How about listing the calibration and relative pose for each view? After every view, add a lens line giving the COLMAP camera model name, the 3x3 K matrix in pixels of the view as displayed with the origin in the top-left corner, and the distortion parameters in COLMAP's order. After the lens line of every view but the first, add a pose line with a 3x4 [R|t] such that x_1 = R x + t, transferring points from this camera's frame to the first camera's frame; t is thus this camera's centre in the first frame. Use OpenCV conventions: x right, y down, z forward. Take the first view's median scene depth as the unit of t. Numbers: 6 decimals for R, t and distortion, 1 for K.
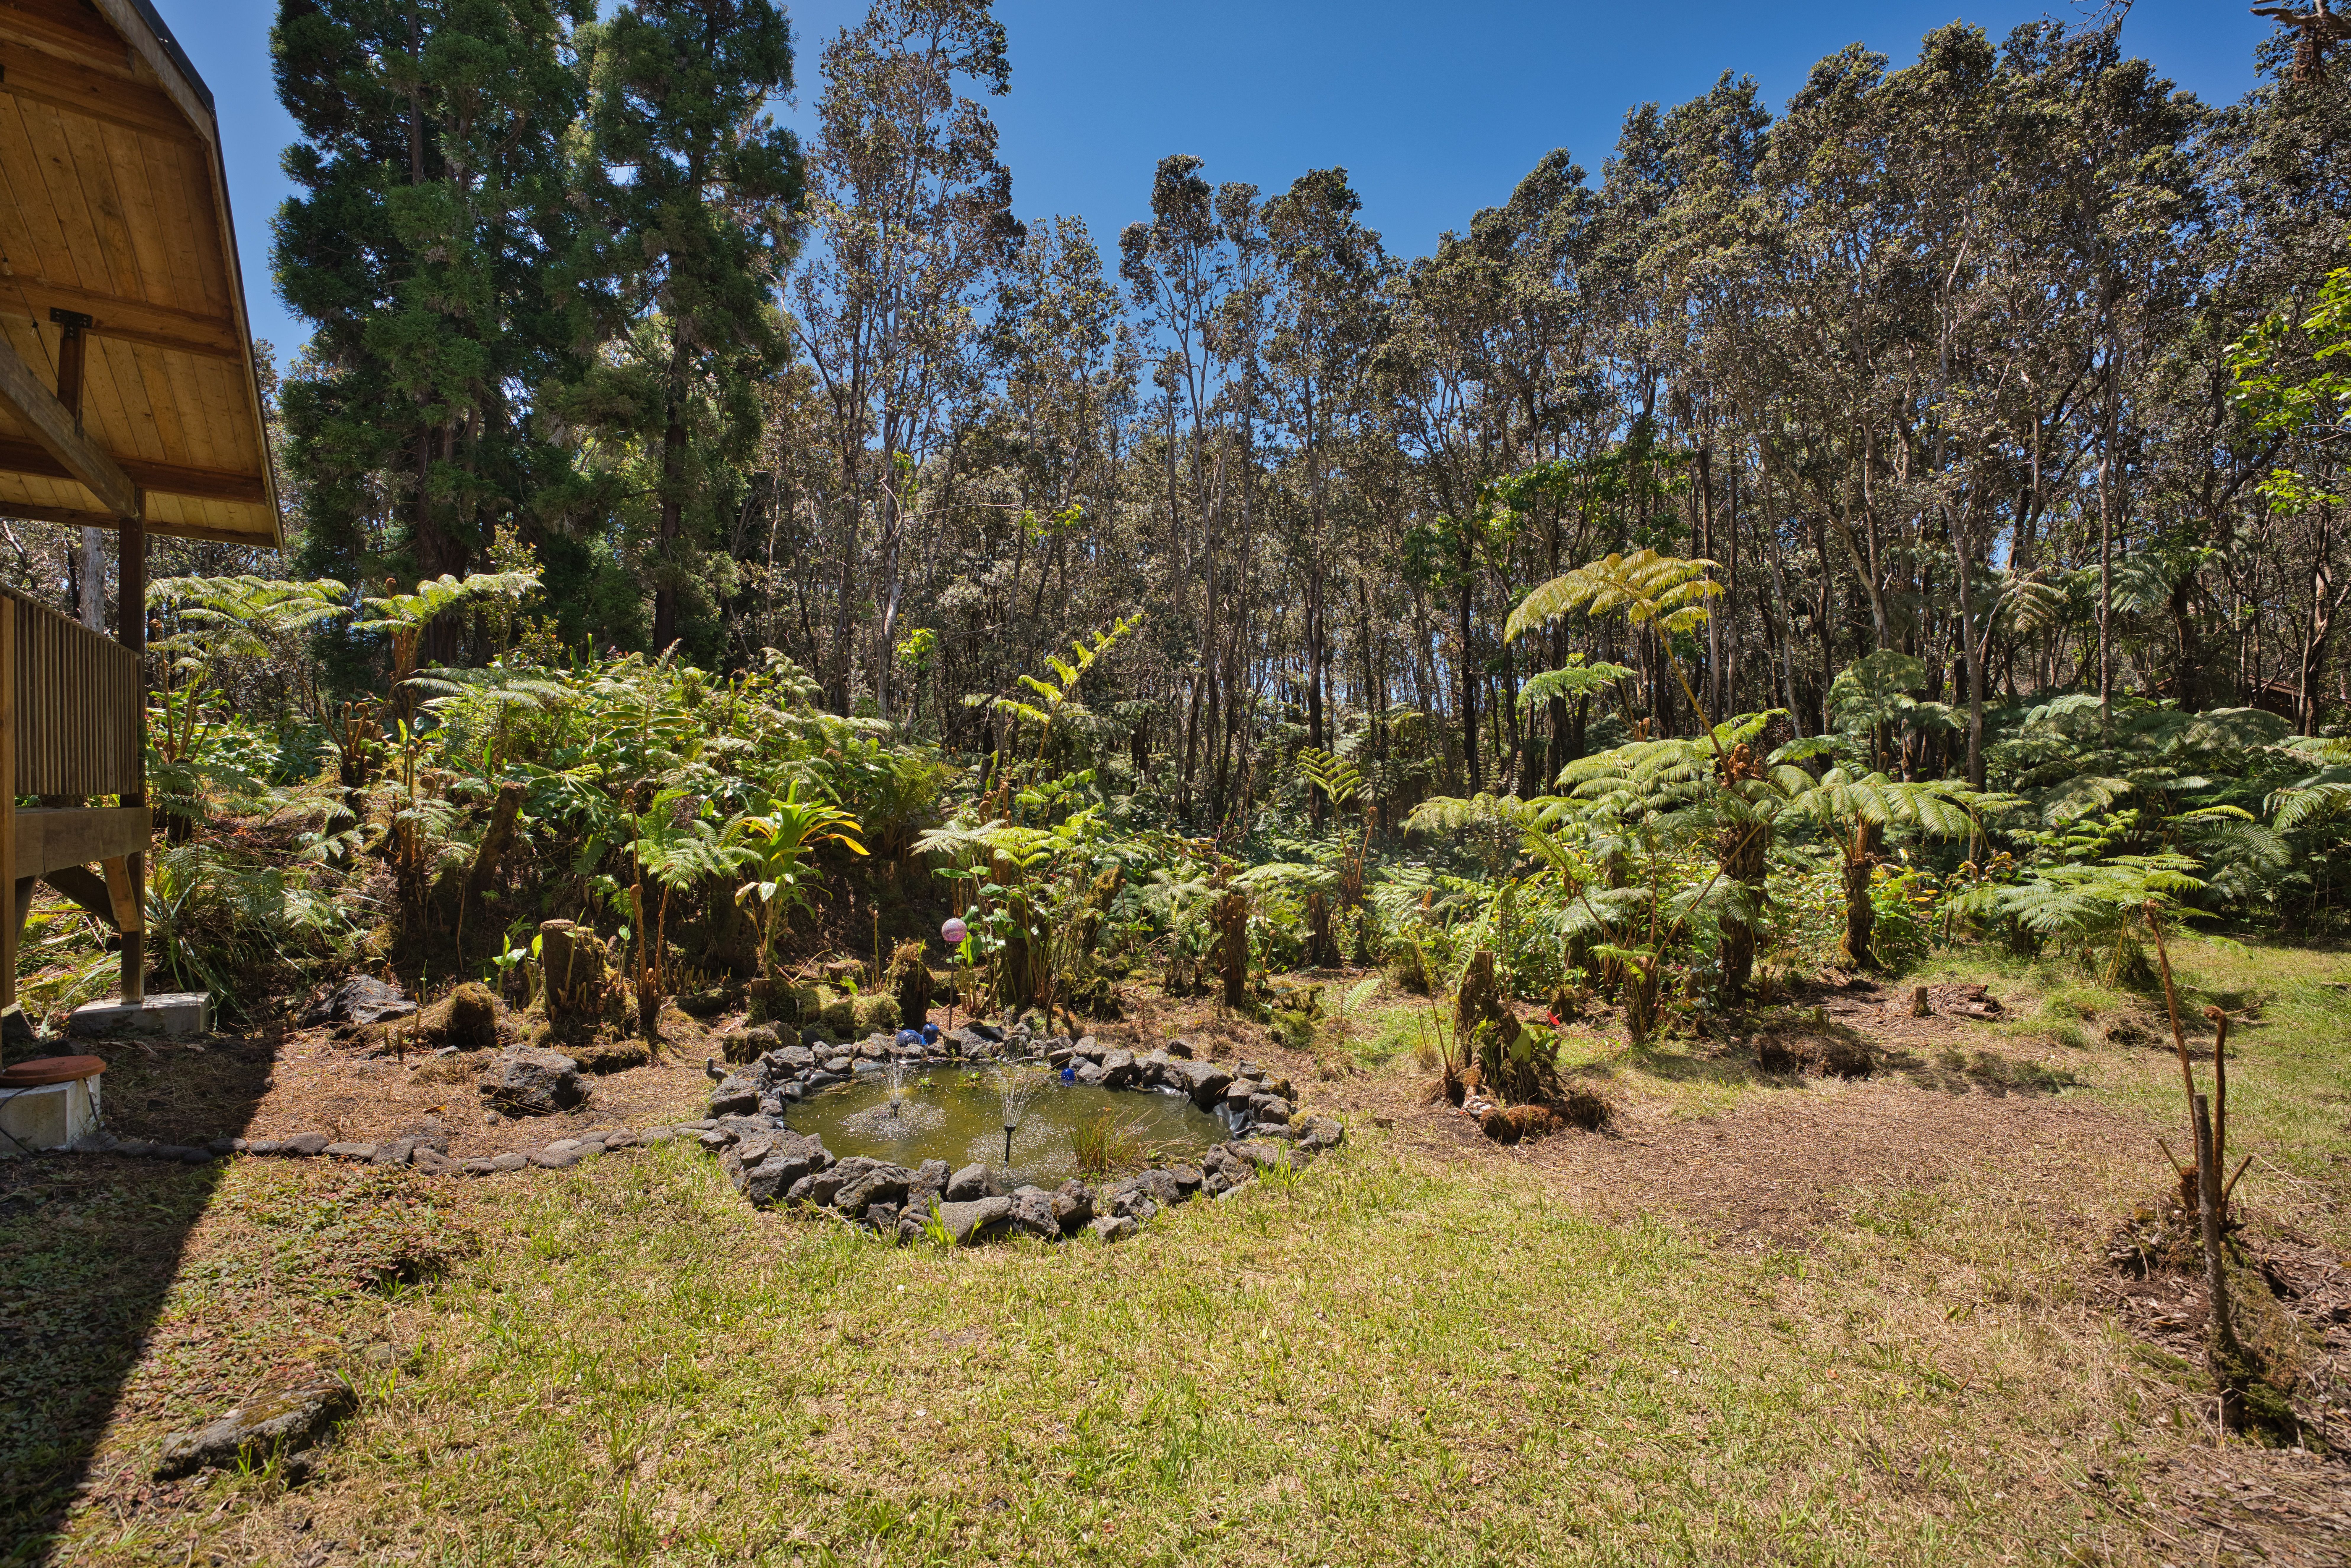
lens RADIAL K [[970.5, 0, 1170.5], [0, 970.5, 810.7], [0, 0, 1]] dist [-0.017929, 0.000600]
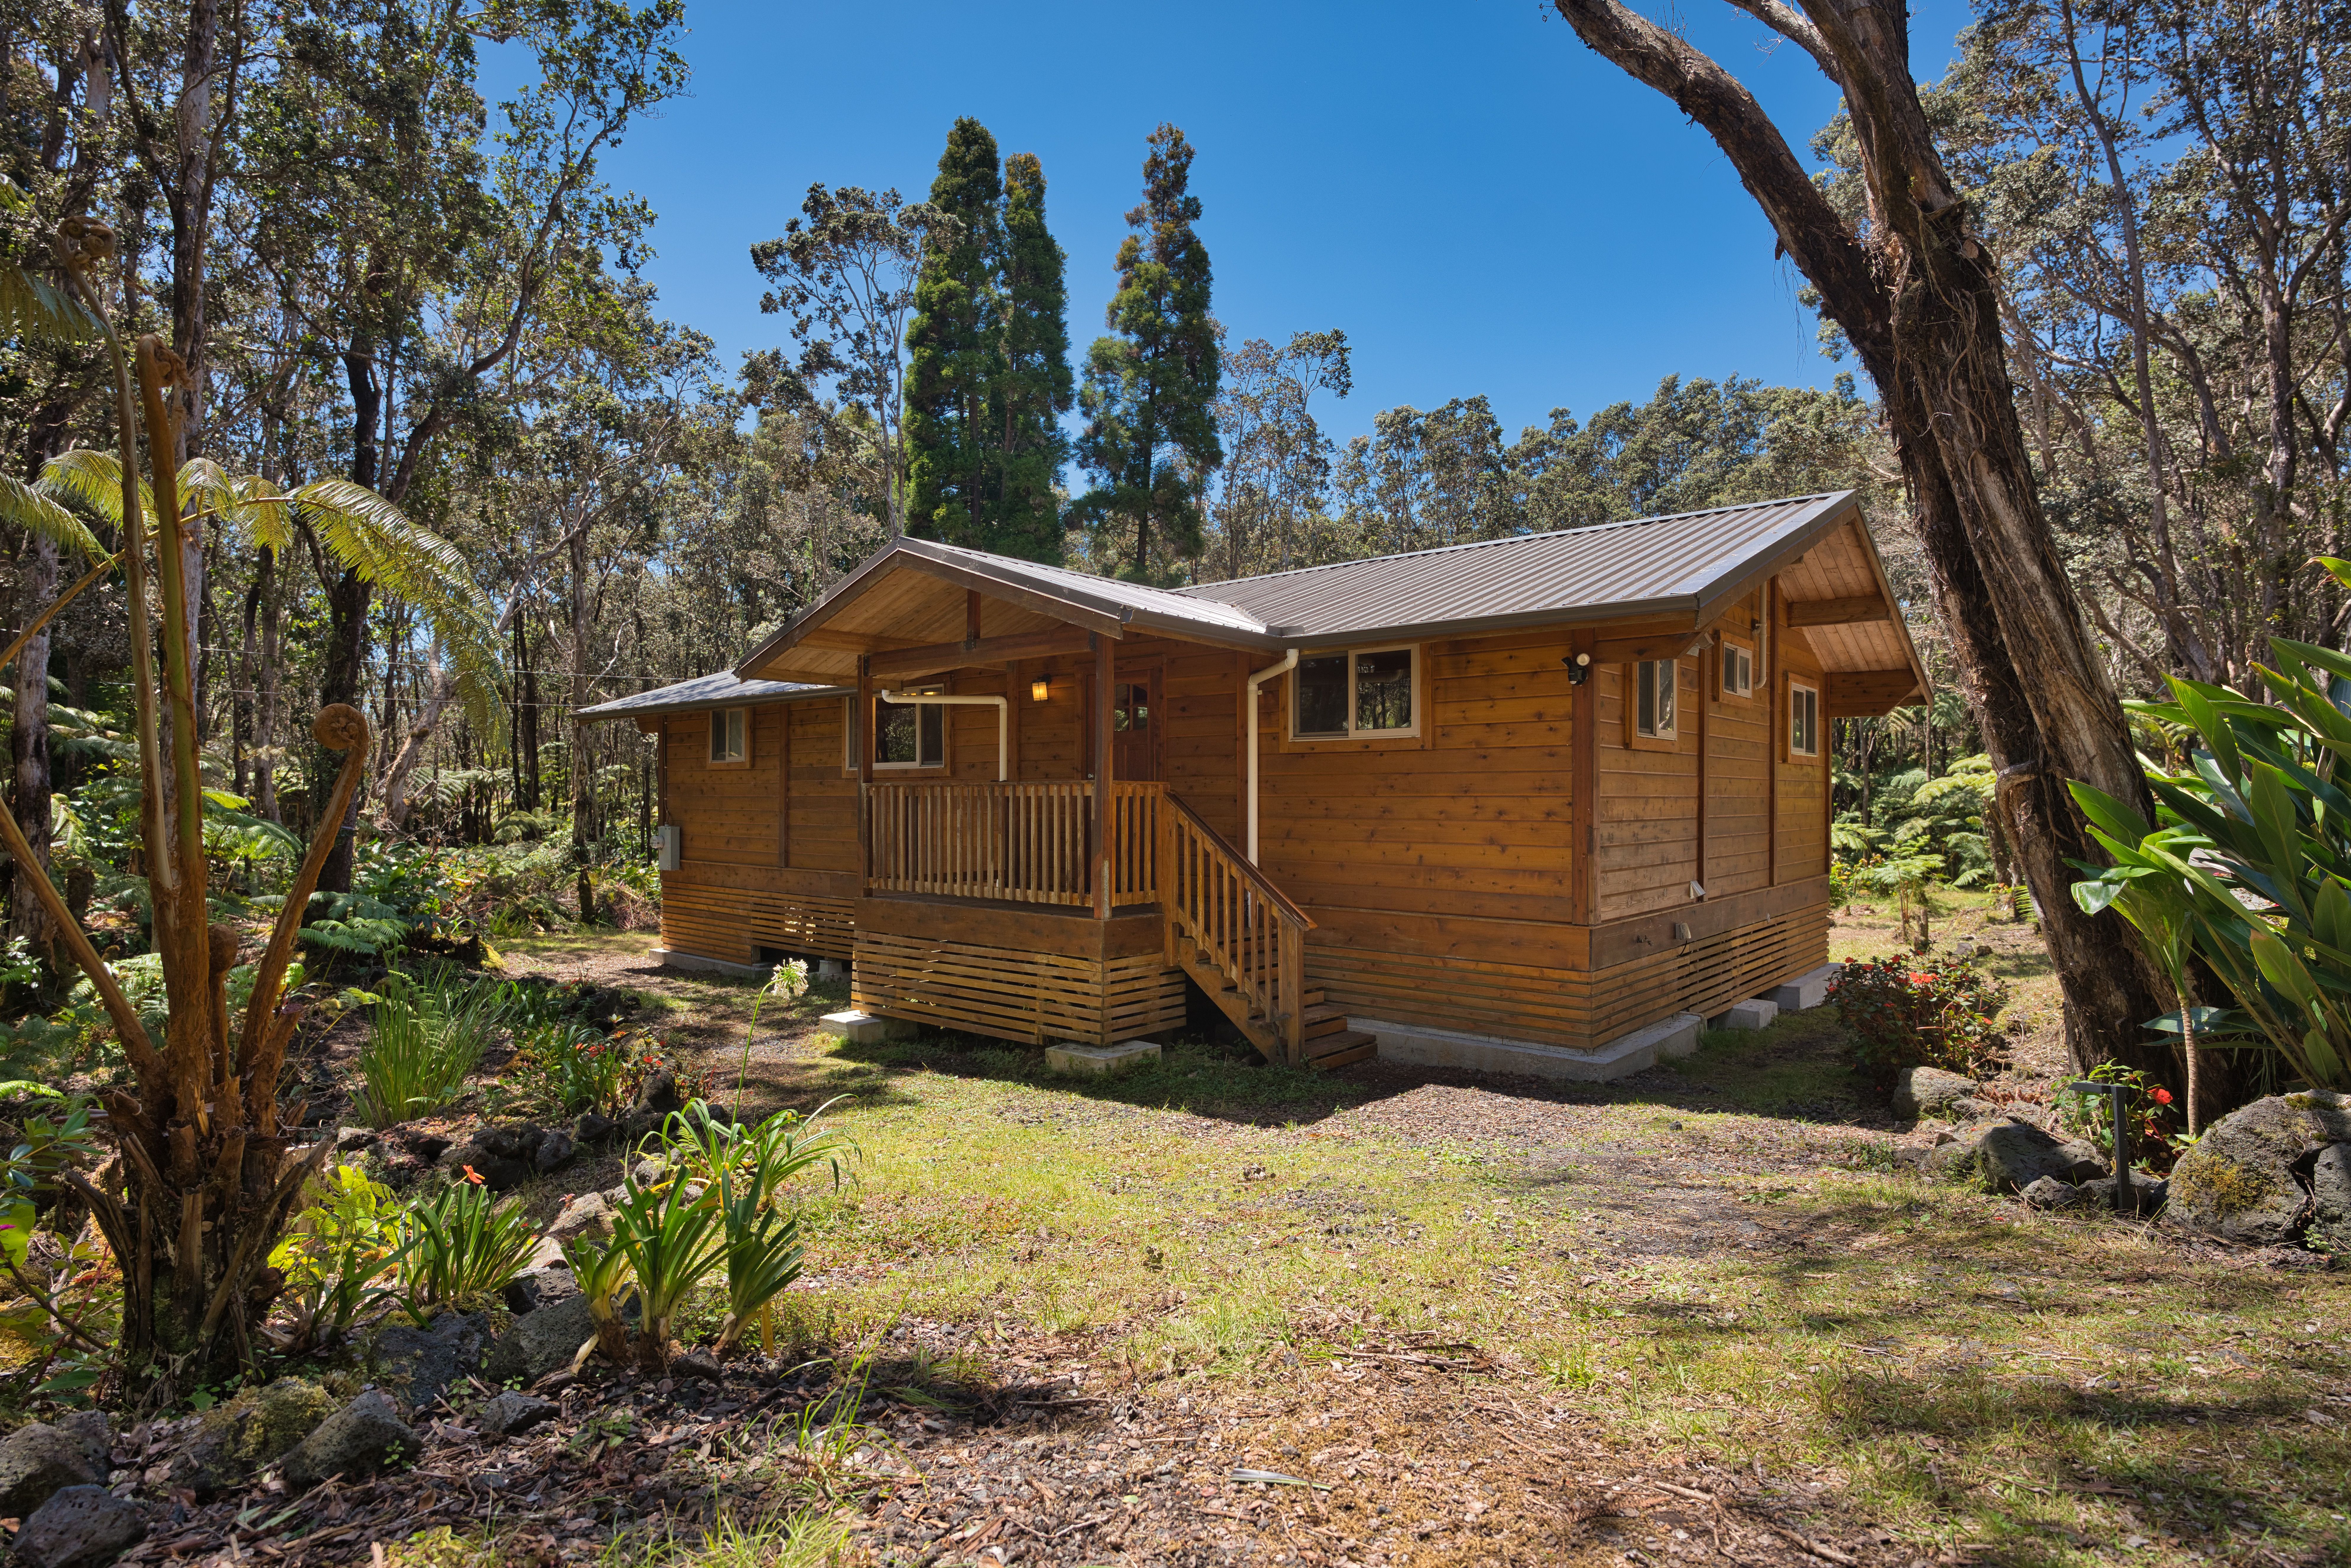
lens RADIAL K [[1202.6, 0, 1176.2], [0, 1202.6, 796.7], [0, 0, 1]] dist [-0.014100, -0.000183]
pose [[0.984134, -0.000617, 0.177428, -1.287542], [0.001810, 0.999977, -0.006559, -0.077949], [-0.177419, 0.006776, 0.984112, -1.519878]]
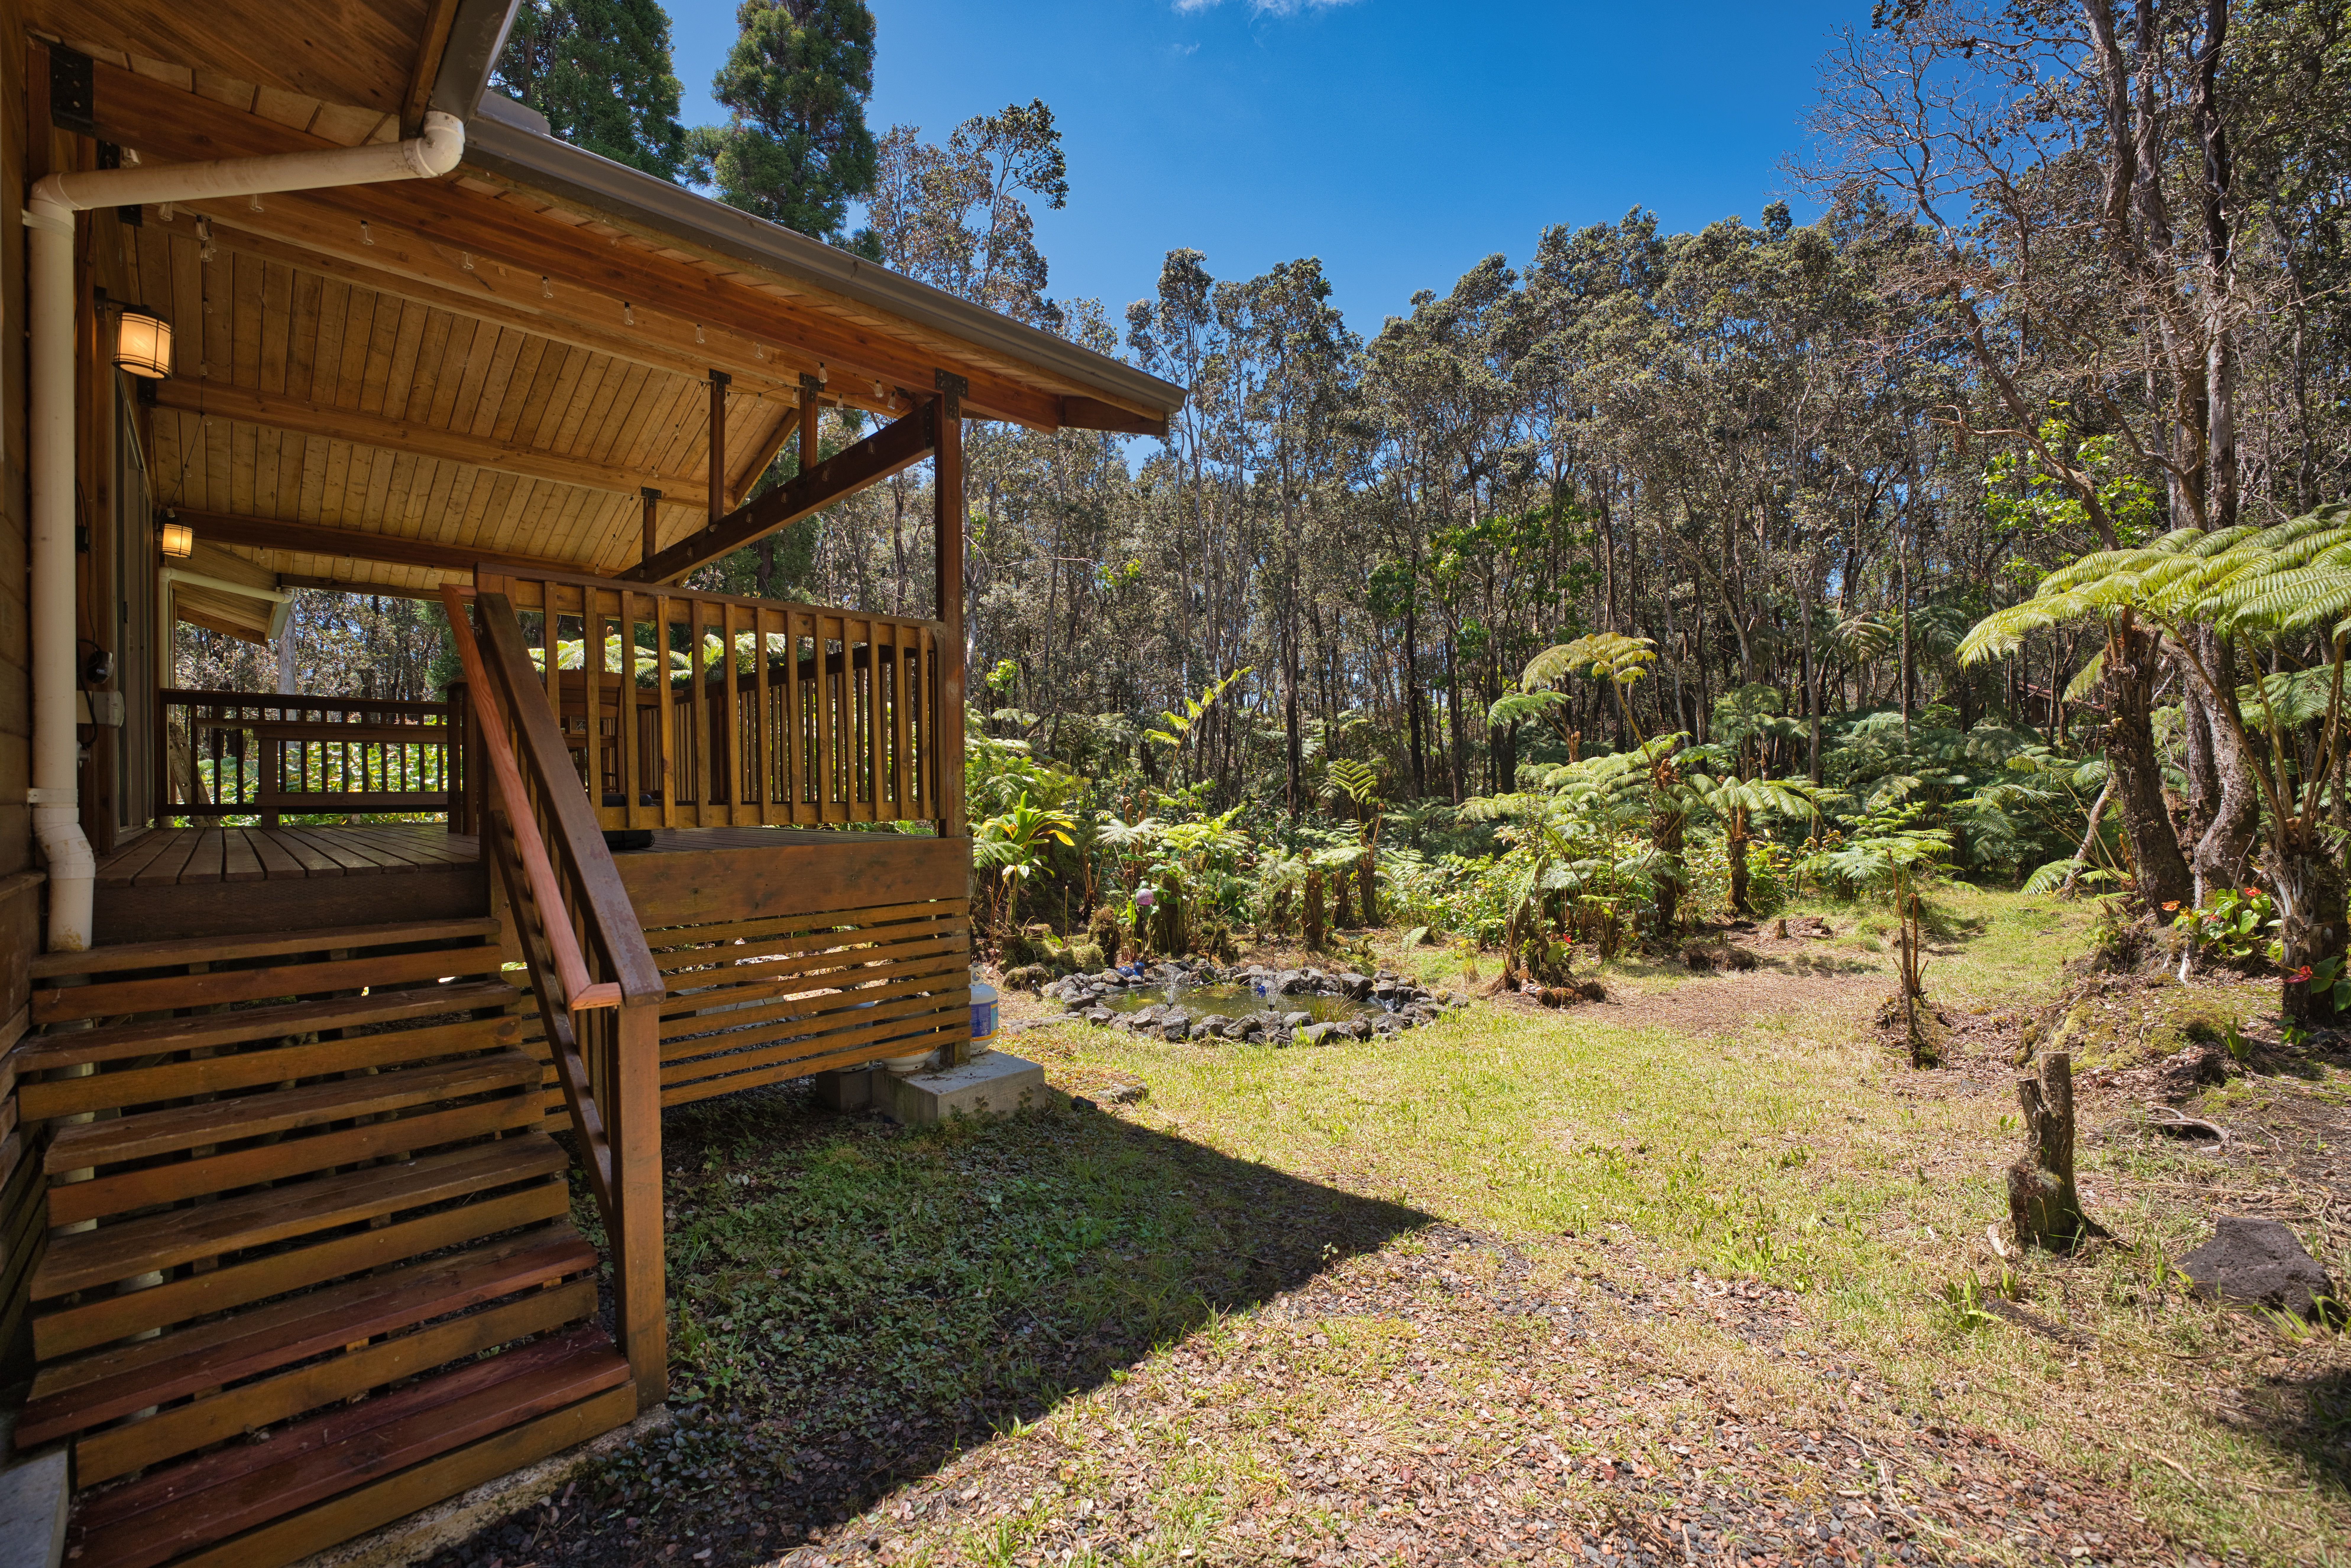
lens RADIAL K [[960.6, 0, 1173.4], [0, 960.6, 823.5], [0, 0, 1]] dist [-0.014235, -0.000079]
pose [[0.994280, -0.015962, 0.105604, -0.267755], [0.014073, 0.999728, 0.018614, -0.007346], [-0.105873, -0.017021, 0.994234, -0.319882]]
